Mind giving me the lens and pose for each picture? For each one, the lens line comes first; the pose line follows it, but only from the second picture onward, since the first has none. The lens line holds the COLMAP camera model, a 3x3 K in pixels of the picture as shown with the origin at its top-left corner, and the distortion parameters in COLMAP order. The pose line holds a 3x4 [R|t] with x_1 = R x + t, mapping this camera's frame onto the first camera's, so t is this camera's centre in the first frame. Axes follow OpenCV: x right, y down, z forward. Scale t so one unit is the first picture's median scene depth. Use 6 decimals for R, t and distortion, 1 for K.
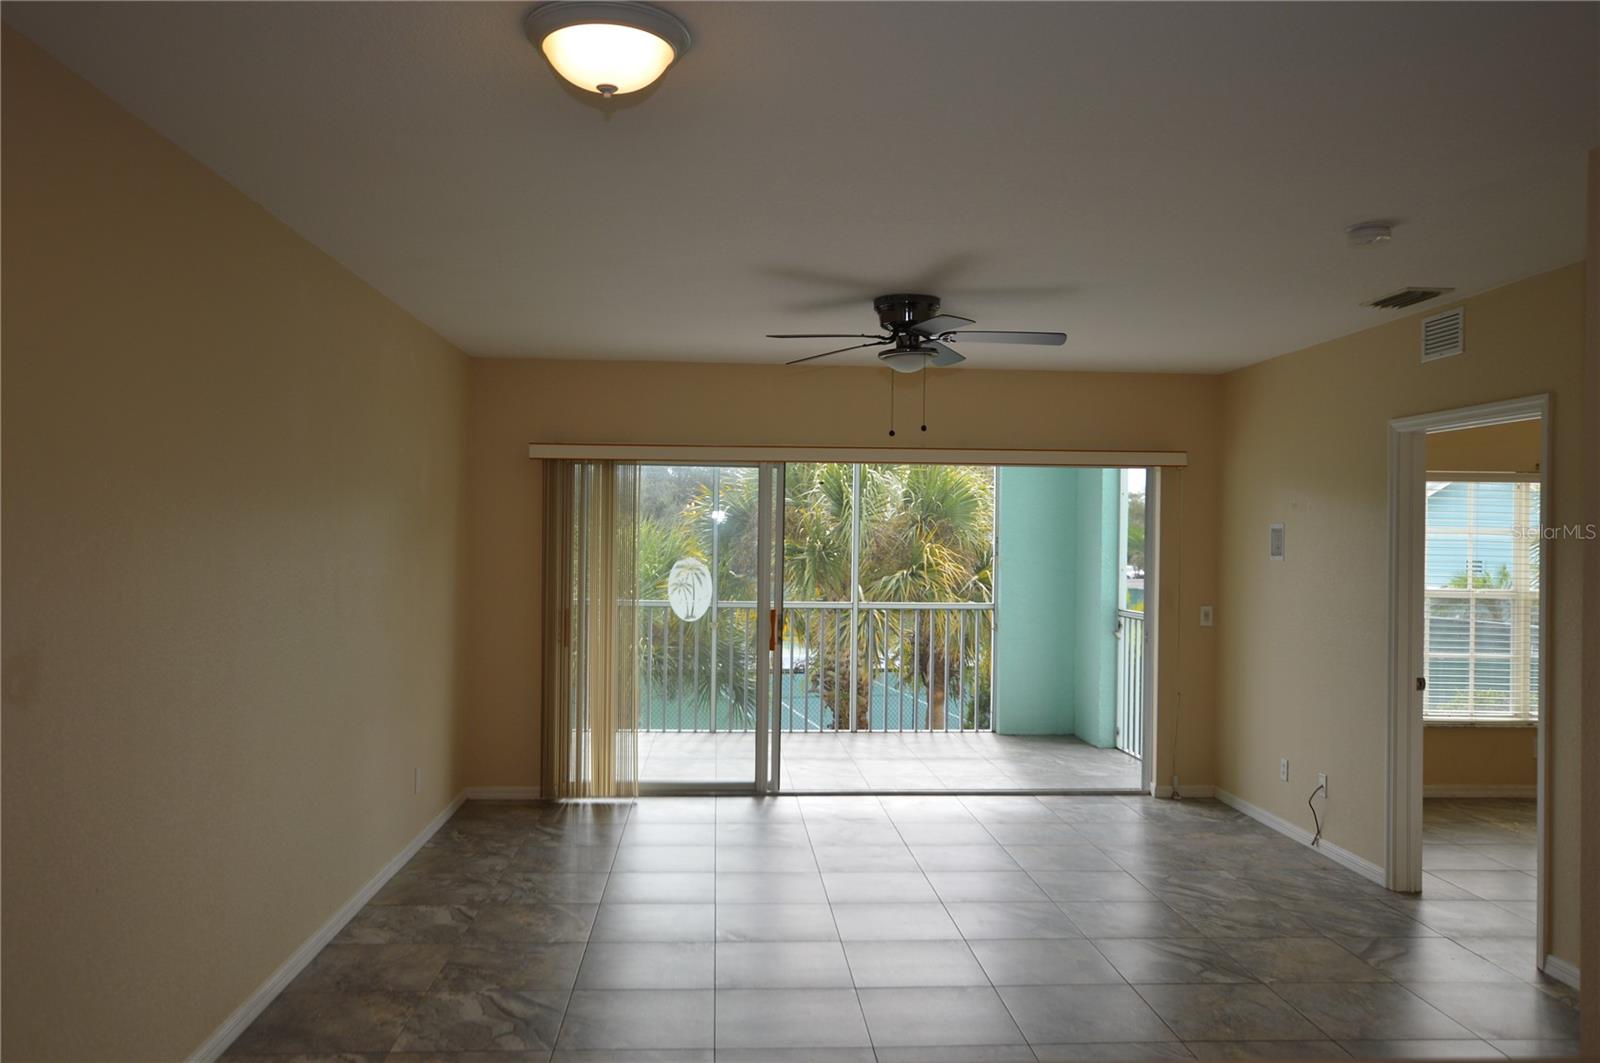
lens RADIAL K [[1217.0, 0, 800.0], [0, 1217.0, 531.5], [0, 0, 1]] dist [0.010201, 0.005126]
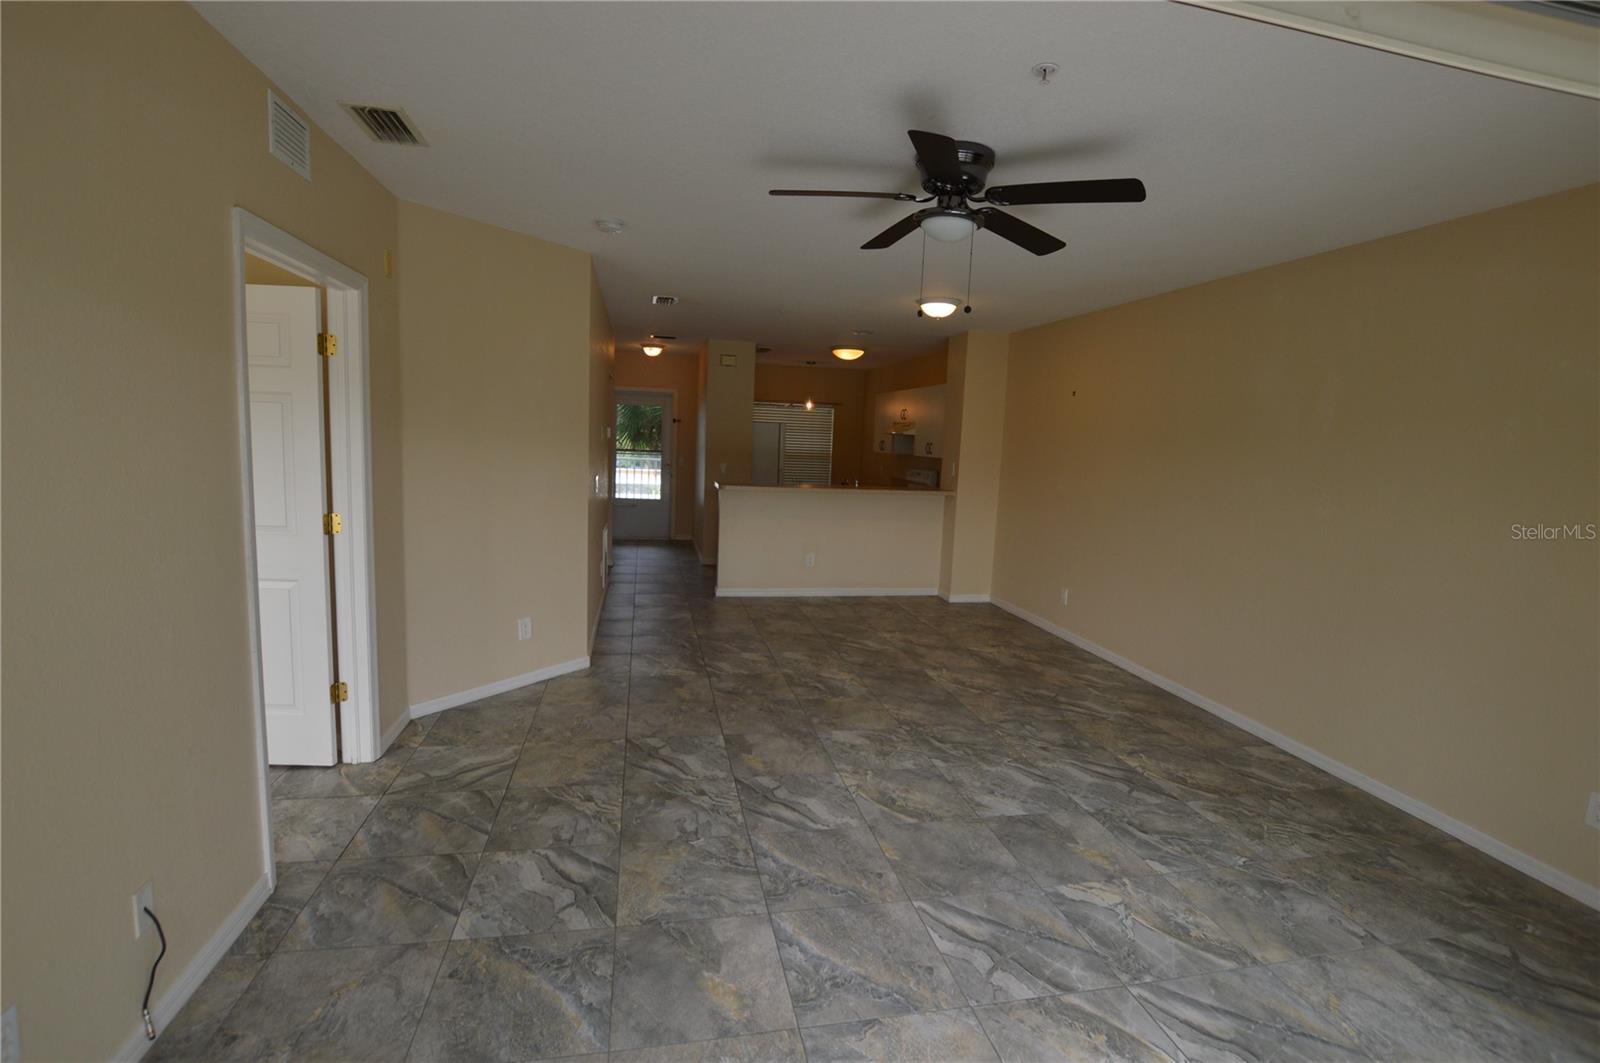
lens RADIAL K [[747.1, 0, 800.0], [0, 747.1, 531.5], [0, 0, 1]] dist [-0.030318, 0.000734]
pose [[-0.989293, -0.038017, -0.140903, 0.204171], [-0.055392, 0.991042, 0.121524, 0.011278], [0.135021, 0.128028, -0.982537, 1.208986]]
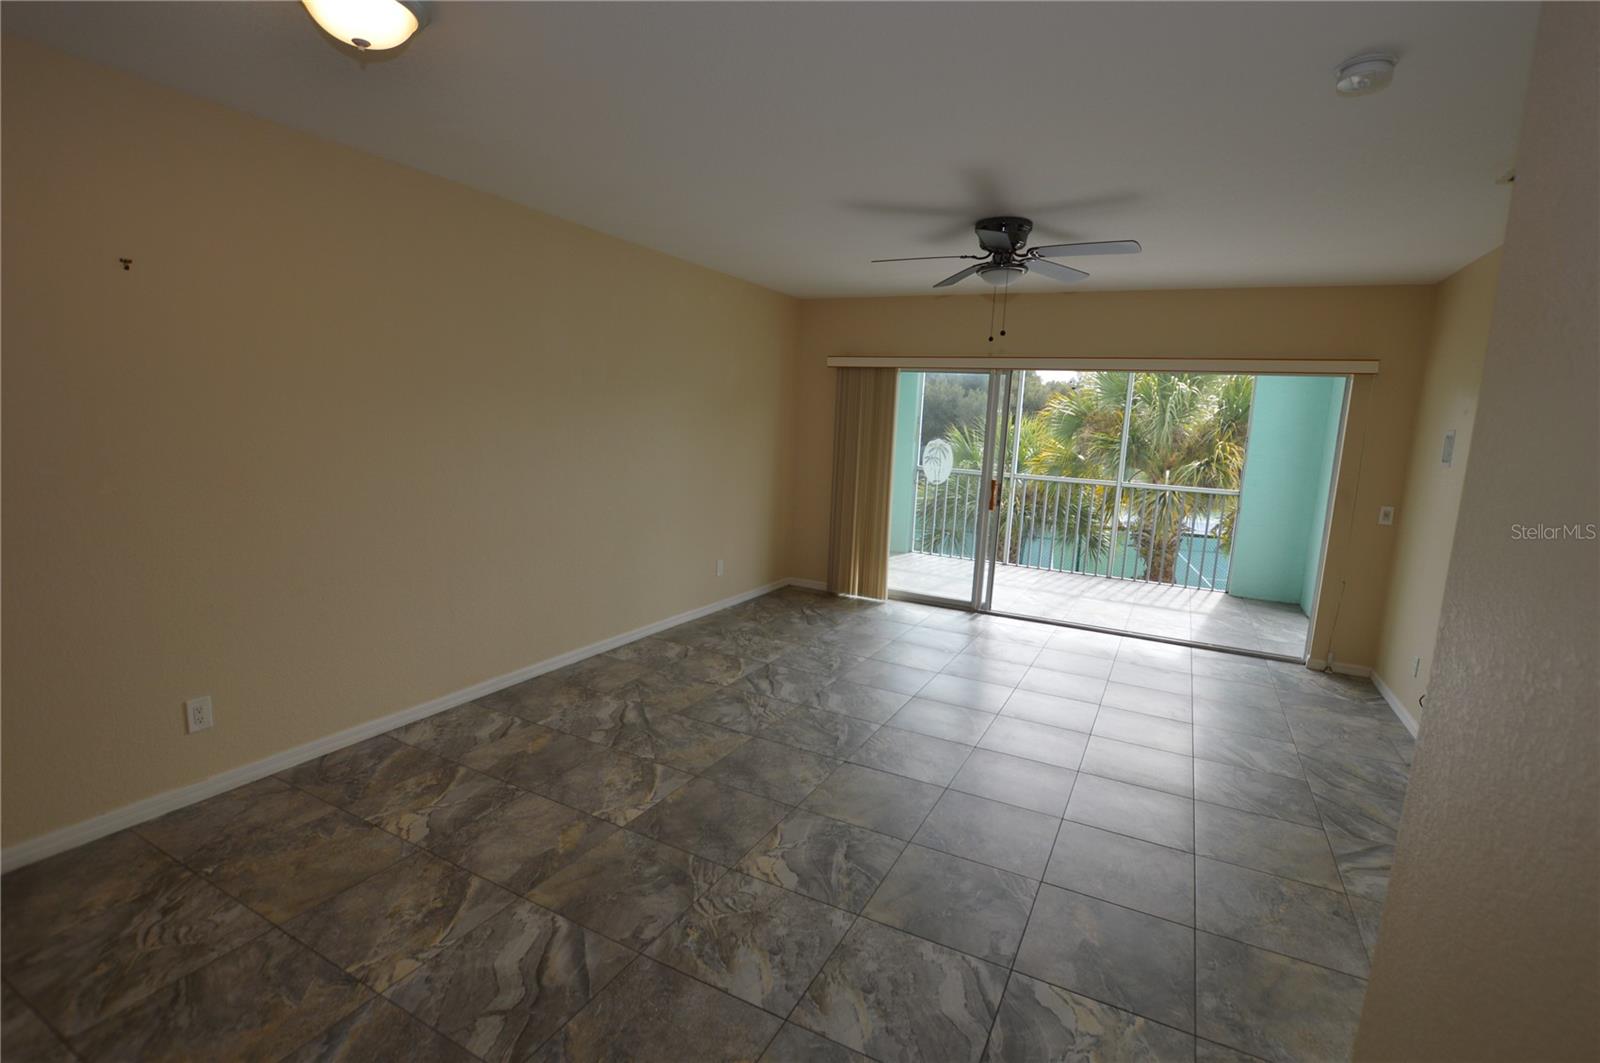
lens RADIAL K [[747.1, 0, 800.0], [0, 747.1, 531.5], [0, 0, 1]] dist [-0.030318, 0.000734]
pose [[0.853759, 0.106685, -0.509622, 0.251029], [-0.033904, 0.988097, 0.150052, 0.003678], [0.519564, -0.110830, 0.847213, 0.200399]]
